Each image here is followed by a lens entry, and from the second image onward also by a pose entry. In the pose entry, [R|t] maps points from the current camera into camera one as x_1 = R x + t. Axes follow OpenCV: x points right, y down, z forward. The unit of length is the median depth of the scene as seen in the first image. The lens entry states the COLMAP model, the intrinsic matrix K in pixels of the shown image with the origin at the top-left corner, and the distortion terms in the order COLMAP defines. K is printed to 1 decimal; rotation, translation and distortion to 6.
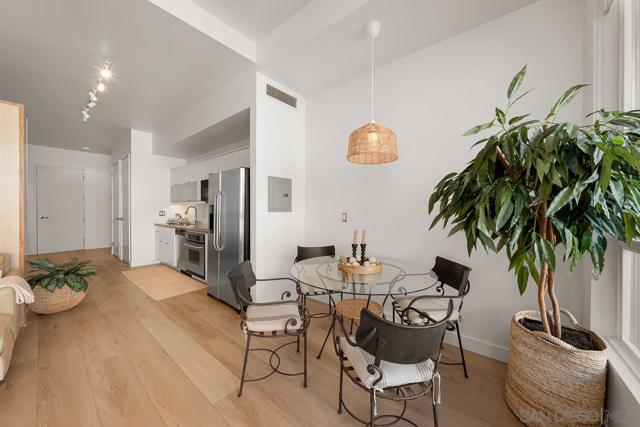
lens RADIAL K [[221.9, 0, 332.1], [0, 221.9, 210.6], [0, 0, 1]] dist [-0.003632, 0.000274]
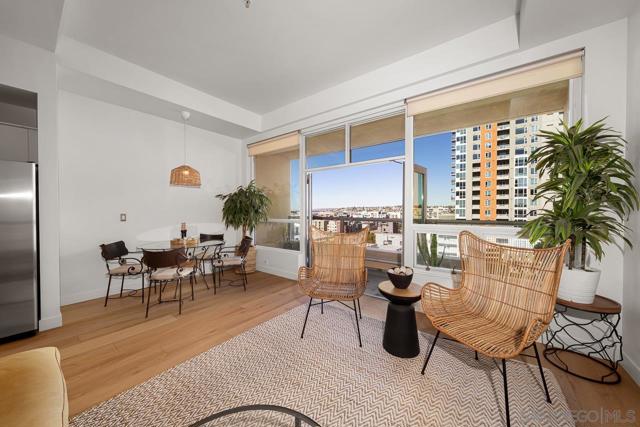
lens RADIAL K [[221.9, 0, 318.8], [0, 221.9, 214.7], [0, 0, 1]] dist [-0.003632, 0.000274]
pose [[0.013064, -0.021550, 0.999682, -1.143728], [0.005017, 0.999757, 0.021486, -0.008113], [-0.999902, 0.004735, 0.013169, -0.091314]]
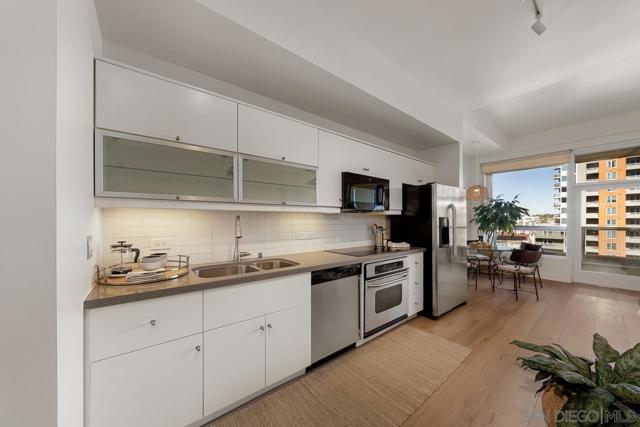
lens RADIAL K [[221.9, 0, 330.8], [0, 221.9, 219.6], [0, 0, 1]] dist [-0.003632, 0.000274]
pose [[0.239667, -0.000846, 0.970855, -1.692319], [0.005848, 0.999983, -0.000572, -0.021687], [-0.970837, 0.005815, 0.239668, 1.335646]]
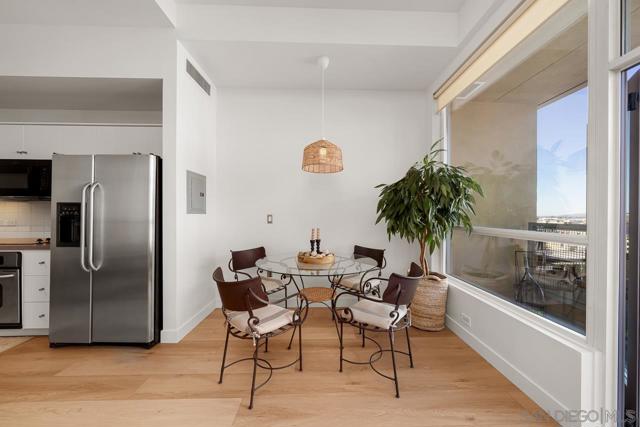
lens RADIAL K [[221.9, 0, 320.8], [0, 221.9, 215.5], [0, 0, 1]] dist [-0.003632, 0.000274]
pose [[0.777501, -0.001377, 0.628880, -0.404537], [0.002814, 0.999995, -0.001290, 0.014621], [-0.628875, 0.002772, 0.777502, 0.044216]]
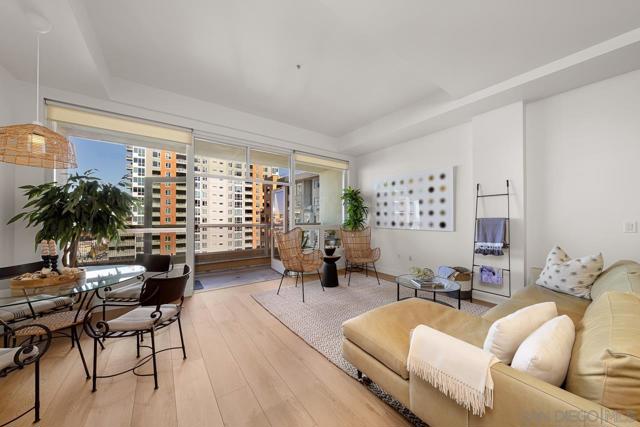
lens RADIAL K [[221.9, 0, 321.6], [0, 221.9, 216.0], [0, 0, 1]] dist [-0.003632, 0.000274]
pose [[-0.957508, -0.000752, 0.288406, -0.821053], [-0.001988, 0.999990, -0.003992, -0.011761], [-0.288400, -0.004396, -0.957500, 1.053766]]
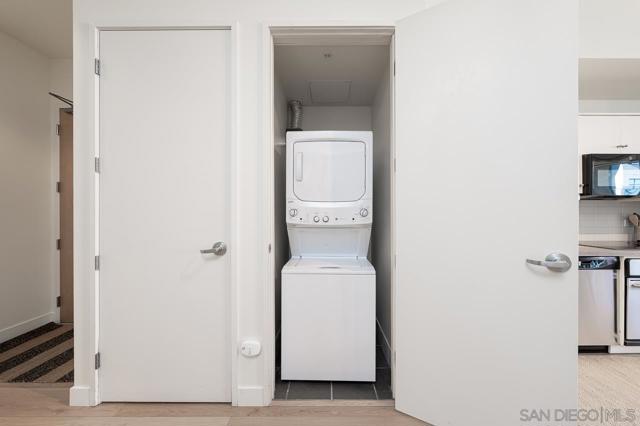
lens RADIAL K [[221.9, 0, 326.8], [0, 221.9, 213.0], [0, 0, 1]] dist [-0.003632, 0.000274]
pose [[0.802767, -0.006917, 0.596253, -2.017906], [0.008276, 0.999966, 0.000458, -0.011244], [-0.596235, 0.004567, 0.802797, 1.409708]]
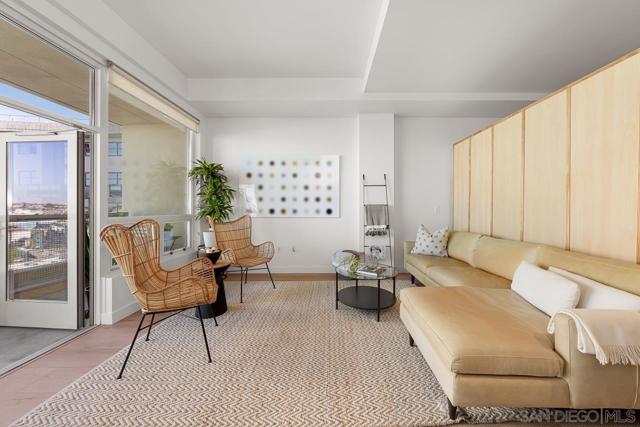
lens RADIAL K [[221.9, 0, 323.7], [0, 221.9, 210.6], [0, 0, 1]] dist [-0.003632, 0.000274]
pose [[-0.787042, 0.003501, -0.616889, -0.251661], [-0.007170, 0.999864, 0.014822, 0.010344], [0.616857, 0.016089, -0.786911, 0.601670]]
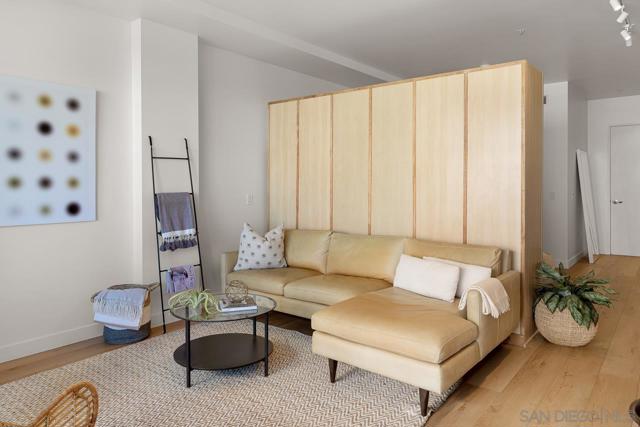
lens RADIAL K [[433.4, 0, 327.4], [0, 433.4, 191.9], [0, 0, 1]] dist [0.012681, -0.014693]
pose [[-0.015179, 0.005550, -0.999869, 0.105831], [-0.000119, 0.999985, 0.005552, -0.020146], [0.999885, 0.000203, -0.015178, 0.273302]]
